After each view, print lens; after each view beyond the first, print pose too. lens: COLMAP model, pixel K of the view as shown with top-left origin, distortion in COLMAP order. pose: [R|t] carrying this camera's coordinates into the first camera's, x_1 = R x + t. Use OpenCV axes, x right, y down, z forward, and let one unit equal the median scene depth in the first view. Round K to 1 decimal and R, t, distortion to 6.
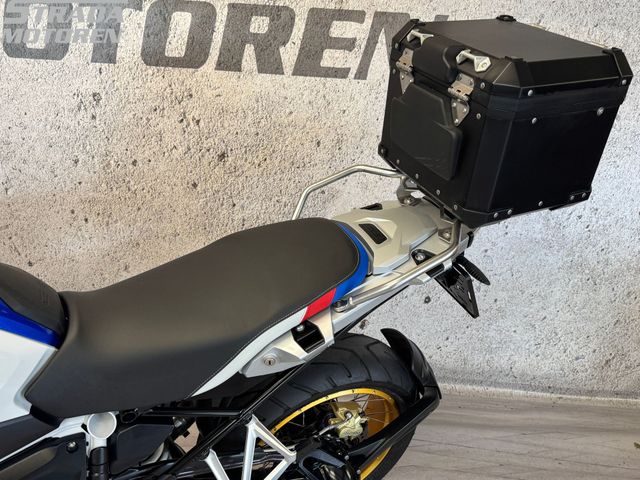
lens RADIAL K [[540.4, 0, 325.6], [0, 540.4, 249.2], [0, 0, 1]] dist [0.065793, -0.103641]
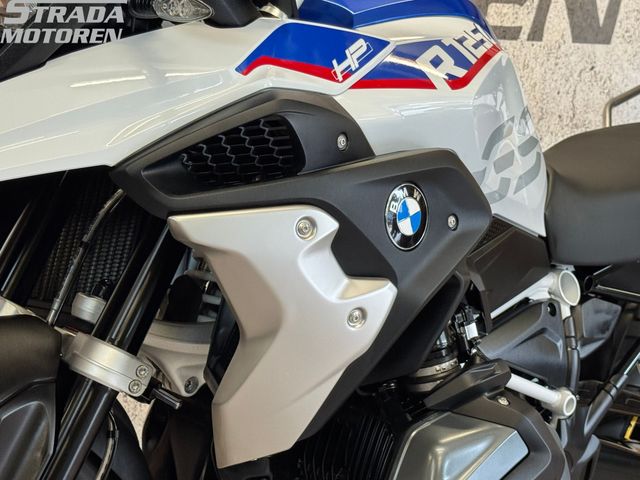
lens RADIAL K [[1276.1, 0, 319.7], [0, 1276.1, 237.1], [0, 0, 1]] dist [0.048362, 0.000000]
pose [[0.946593, -0.051739, 0.318251, -0.803081], [0.162857, 0.928603, -0.333428, 0.485196], [-0.278278, 0.367450, 0.887436, -0.388985]]
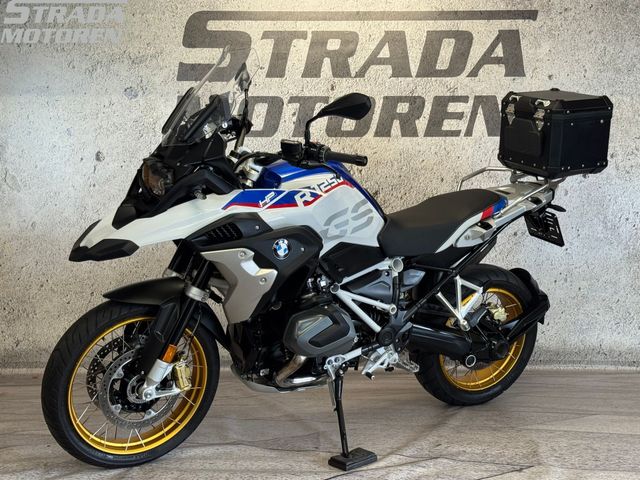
lens RADIAL K [[980.0, 0, 323.9], [0, 980.0, 243.1], [0, 0, 1]] dist [0.106251, 0.000000]
pose [[0.996683, -0.060978, 0.053903, -0.521420], [0.074638, 0.948895, -0.306639, 0.813758], [-0.032450, 0.309645, 0.950298, -1.573405]]
